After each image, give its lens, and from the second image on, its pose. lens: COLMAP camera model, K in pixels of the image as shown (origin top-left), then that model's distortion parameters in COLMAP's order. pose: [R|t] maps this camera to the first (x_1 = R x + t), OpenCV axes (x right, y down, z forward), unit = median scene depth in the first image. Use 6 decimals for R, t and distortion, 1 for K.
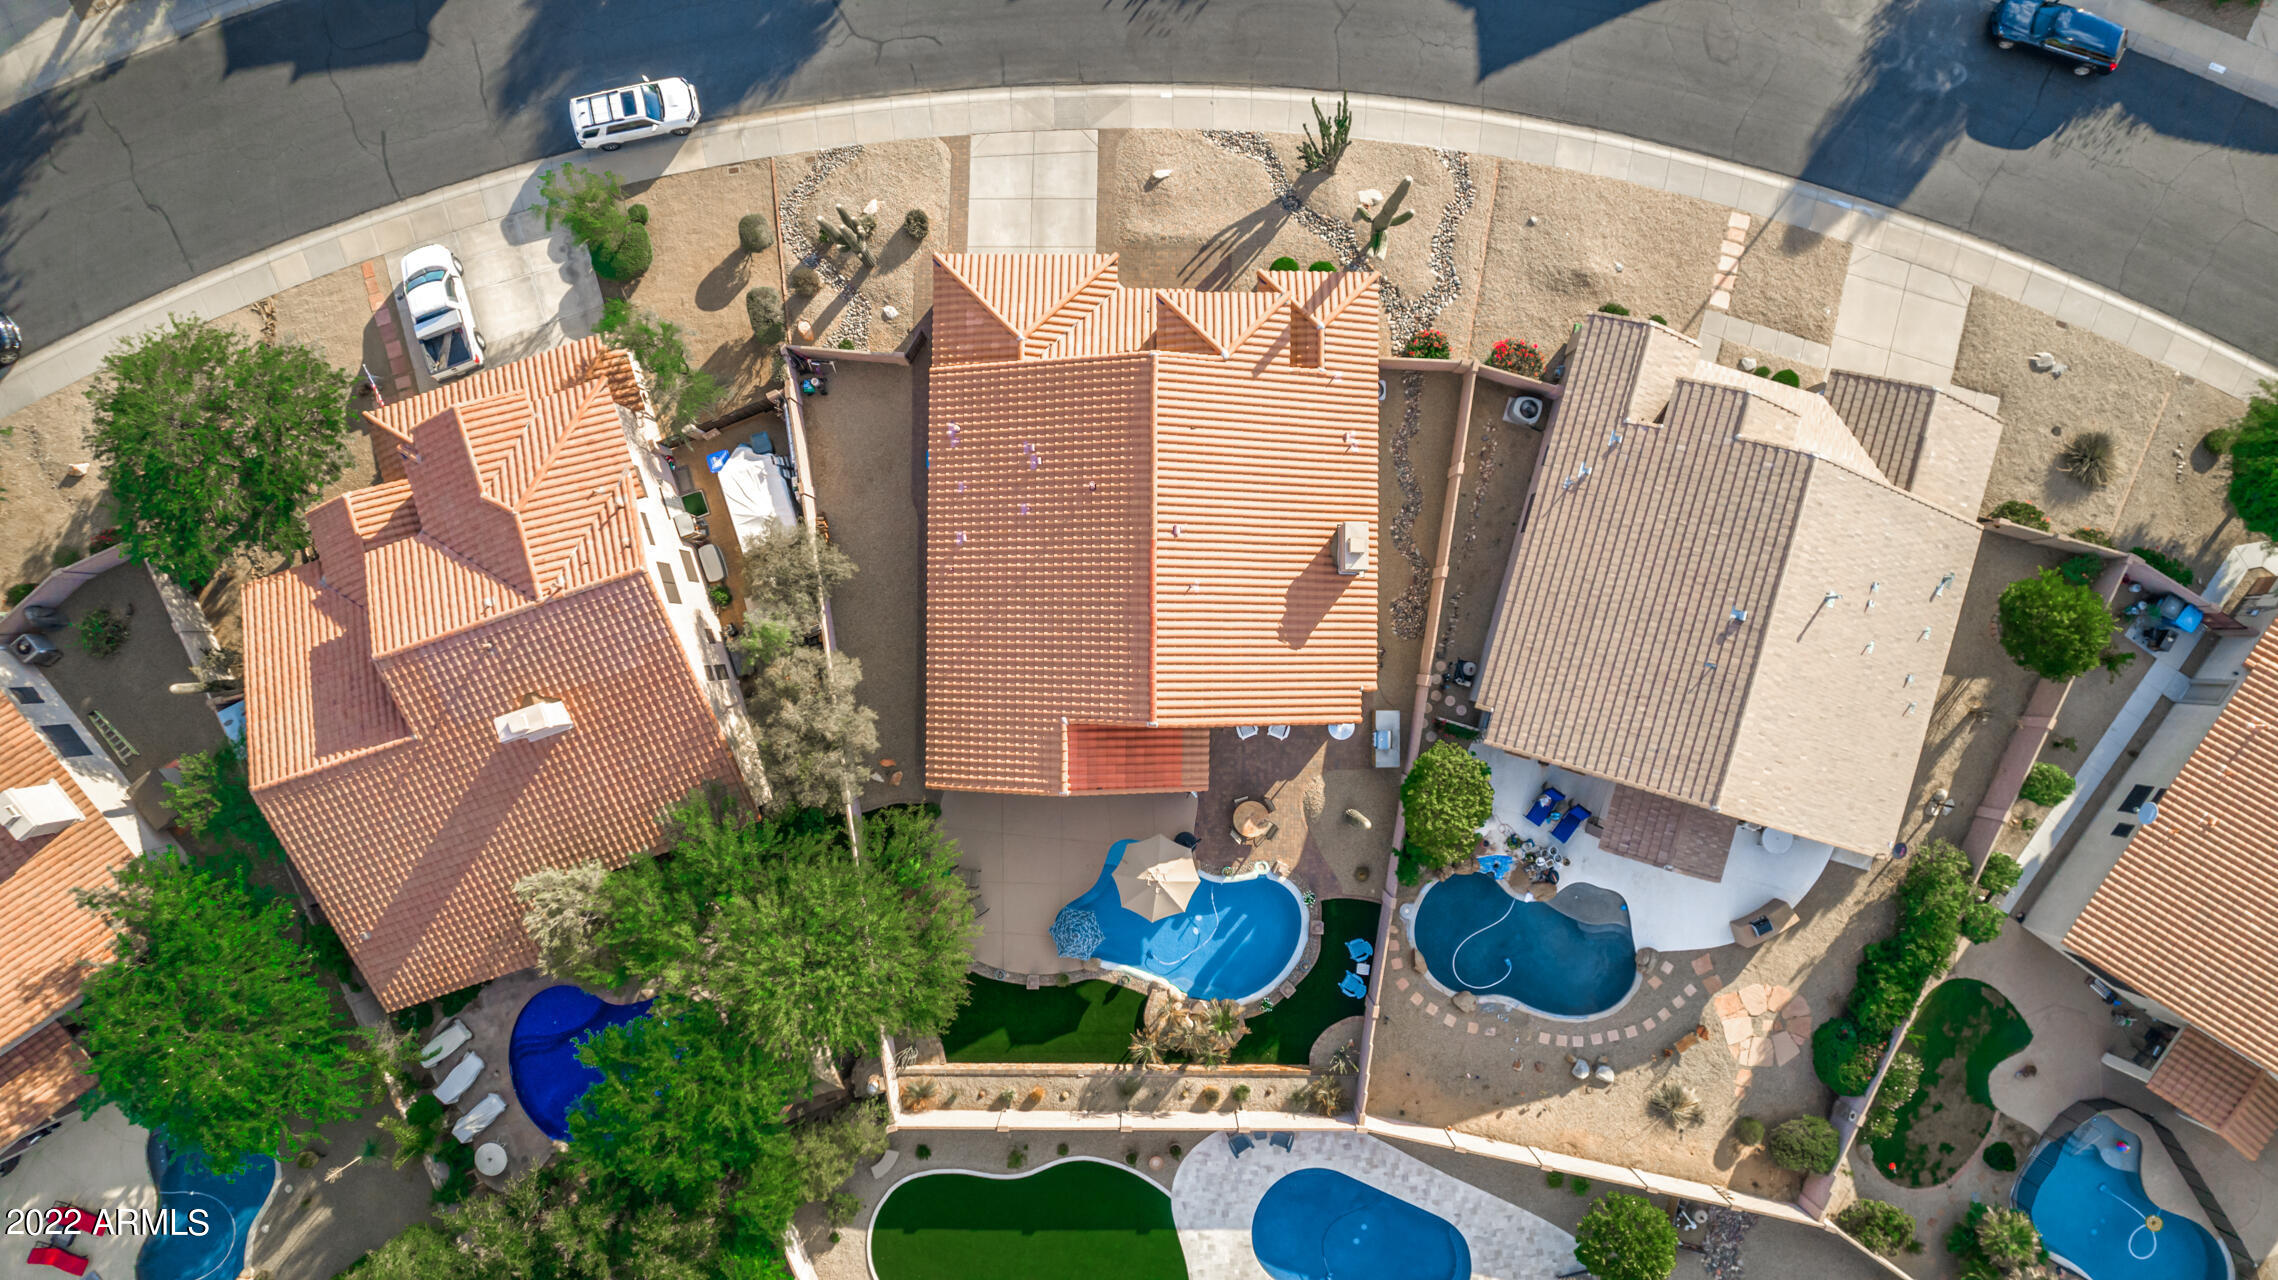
lens RADIAL K [[1532.3, 0, 1133.6], [0, 1532.3, 634.5], [0, 0, 1]] dist [-0.064957, 0.052205]
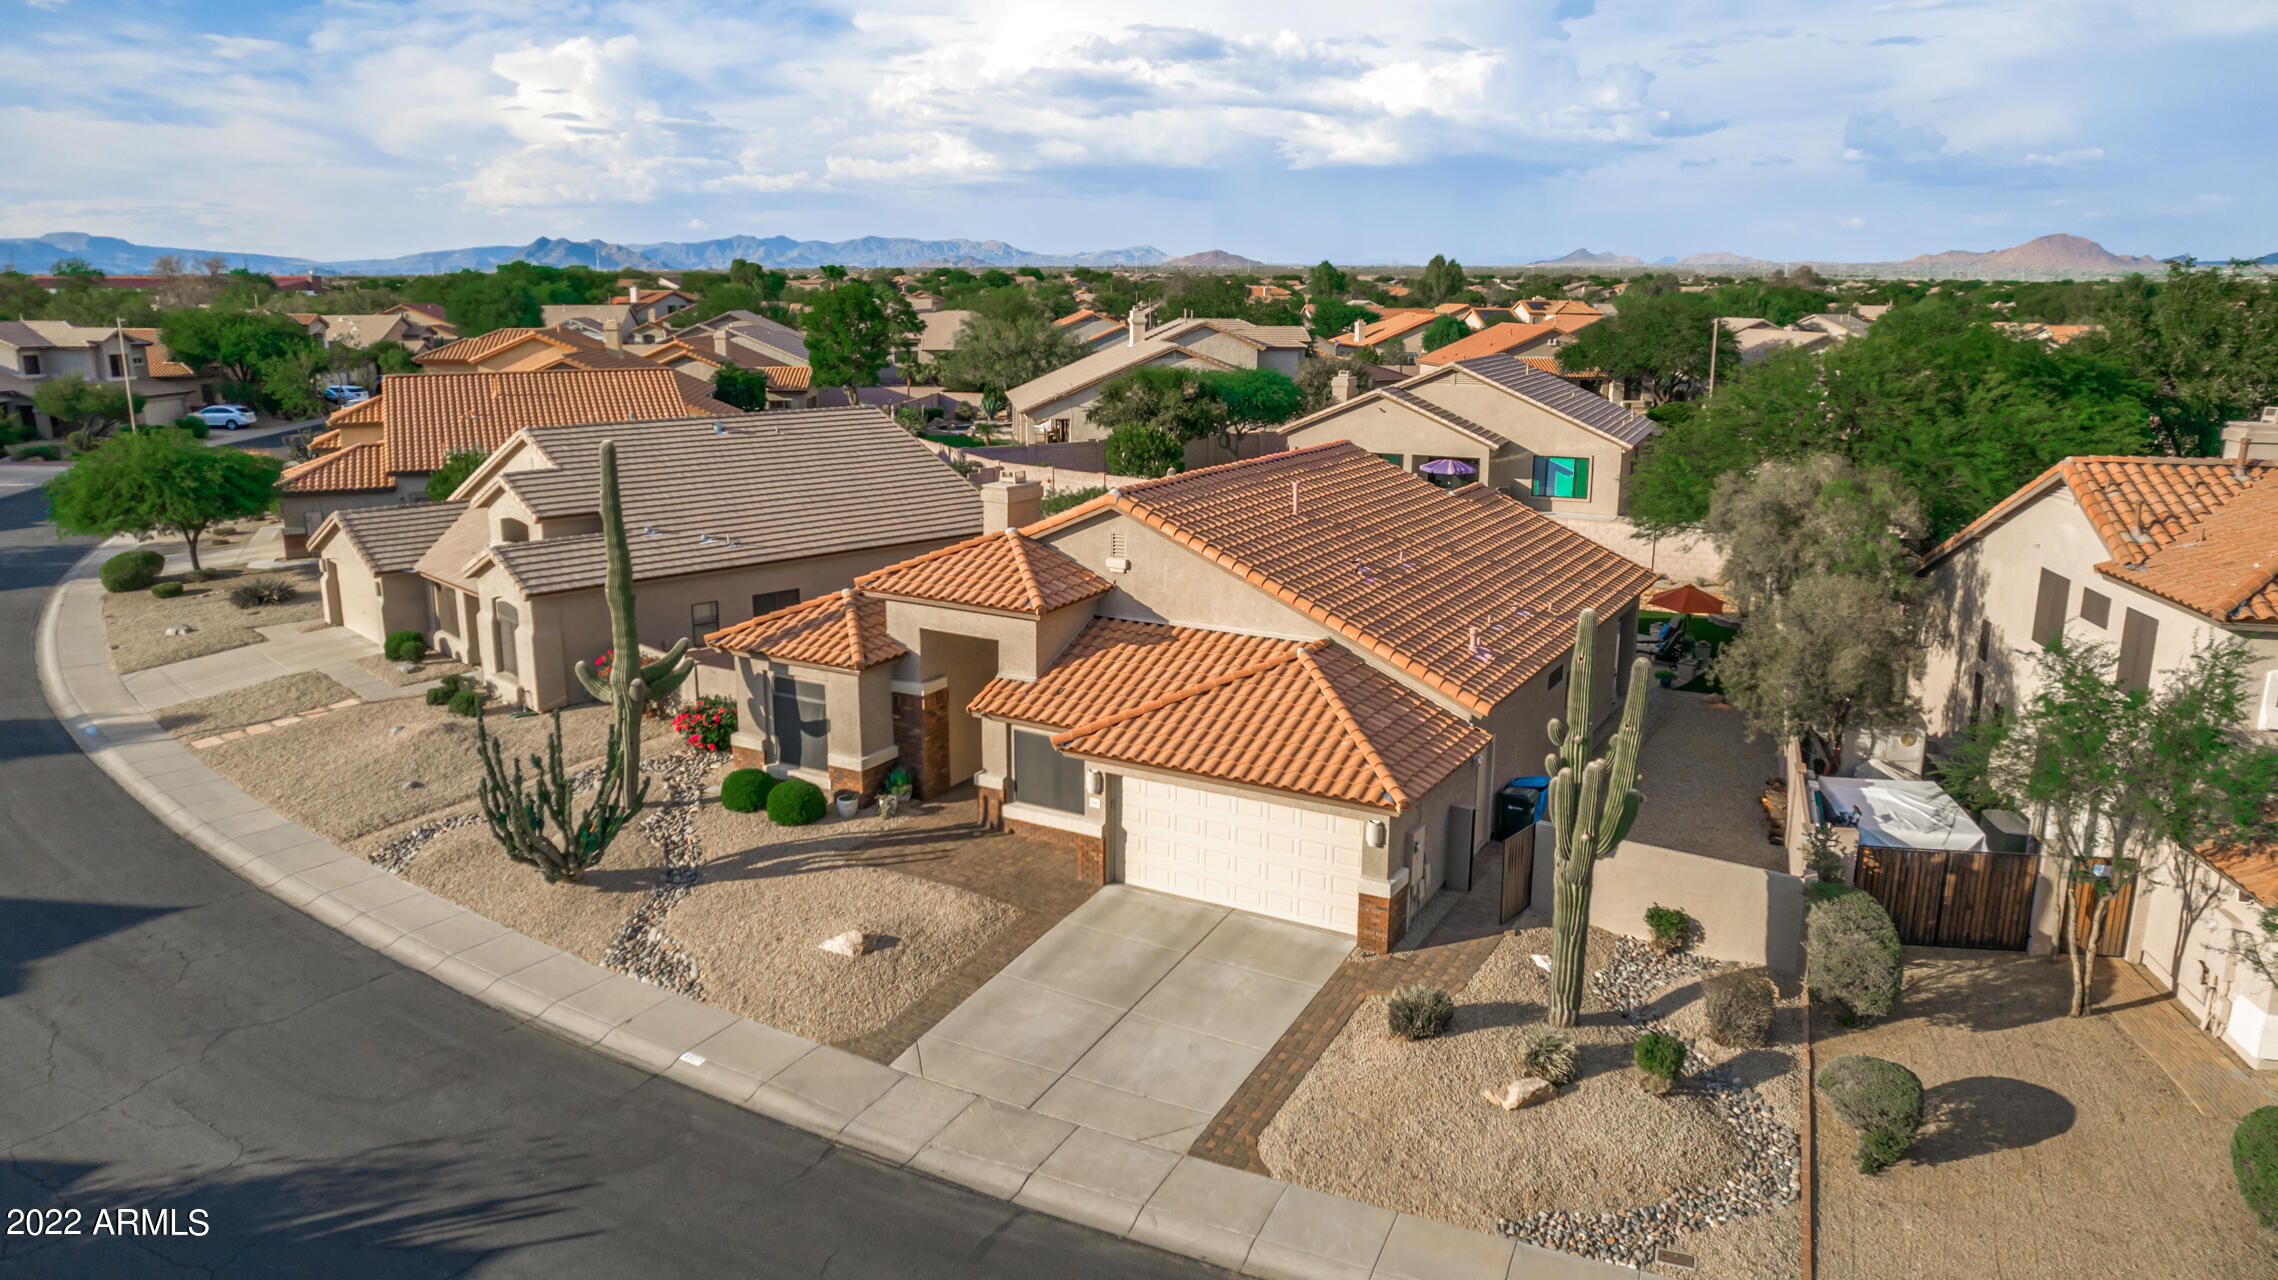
lens RADIAL K [[1497.4, 0, 1135.7], [0, 1497.4, 642.2], [0, 0, 1]] dist [-0.070408, 0.065570]
pose [[-0.867511, -0.120025, 0.482719, -0.254880], [0.497291, -0.187412, 0.847100, -0.617854], [-0.011206, 0.974921, 0.222269, 0.833250]]
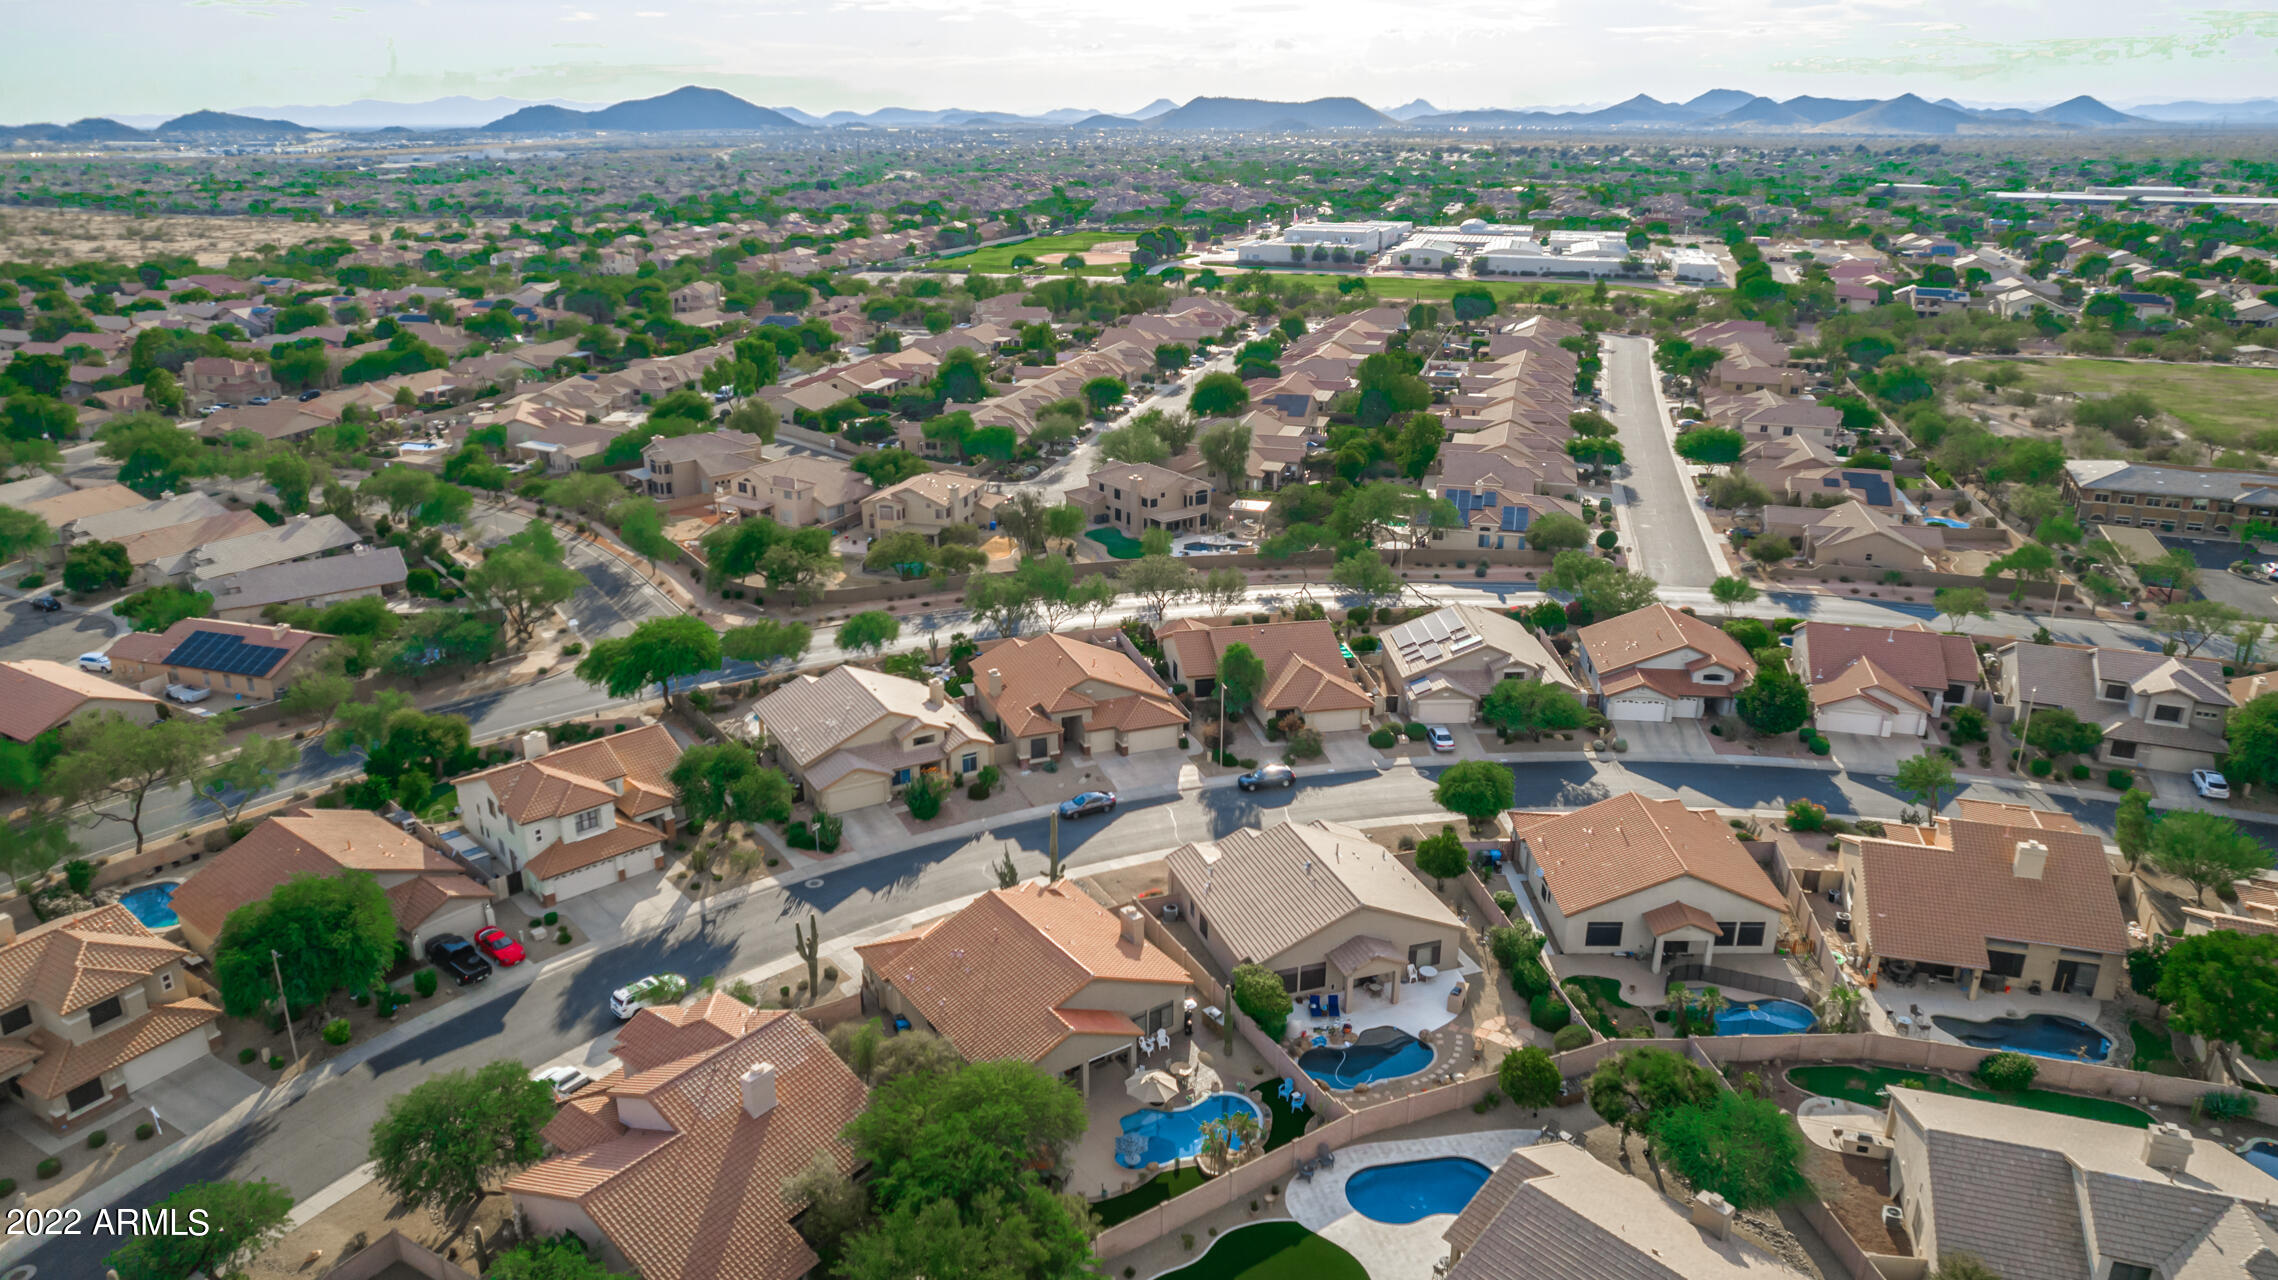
lens RADIAL K [[1511.7, 0, 1145.4], [0, 1511.7, 646.4], [0, 0, 1]] dist [-0.065608, 0.050782]
pose [[0.818388, -0.195734, 0.540305, -0.717740], [0.574649, 0.286116, -0.766757, 1.180398], [-0.004510, 0.937991, 0.346632, 0.040257]]
